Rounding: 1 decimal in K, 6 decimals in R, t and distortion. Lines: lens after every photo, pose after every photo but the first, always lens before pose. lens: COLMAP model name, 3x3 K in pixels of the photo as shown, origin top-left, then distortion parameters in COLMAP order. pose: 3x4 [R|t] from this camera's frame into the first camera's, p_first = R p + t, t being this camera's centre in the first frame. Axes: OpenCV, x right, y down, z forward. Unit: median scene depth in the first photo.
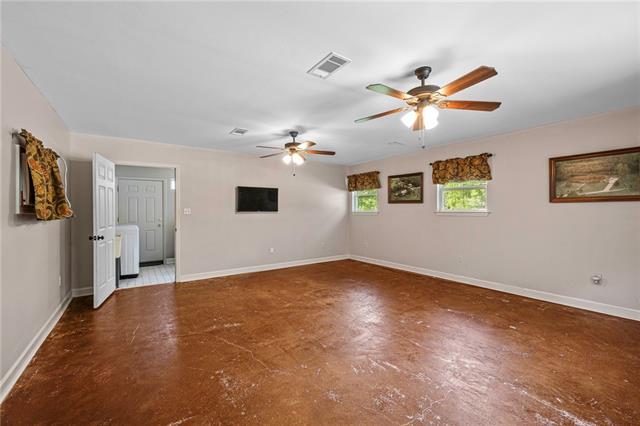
lens RADIAL K [[266.2, 0, 320.0], [0, 266.2, 213.0], [0, 0, 1]] dist [0.002573, 0.000505]
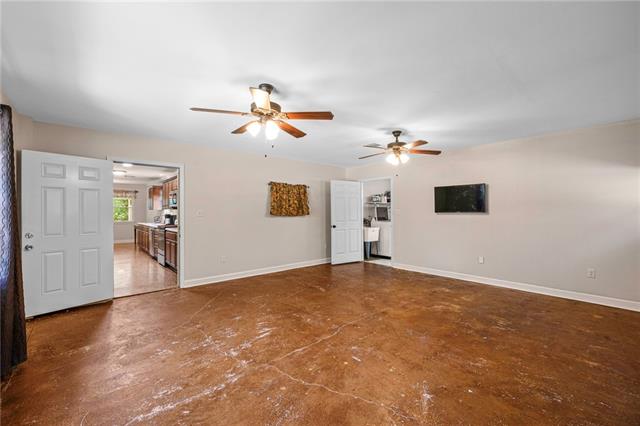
lens RADIAL K [[266.2, 0, 320.0], [0, 266.2, 213.0], [0, 0, 1]] dist [0.002573, 0.000505]
pose [[0.114989, 0.006068, -0.993348, 0.956267], [-0.006471, 0.999965, 0.005359, -0.009175], [0.993346, 0.005812, 0.115024, 0.688788]]
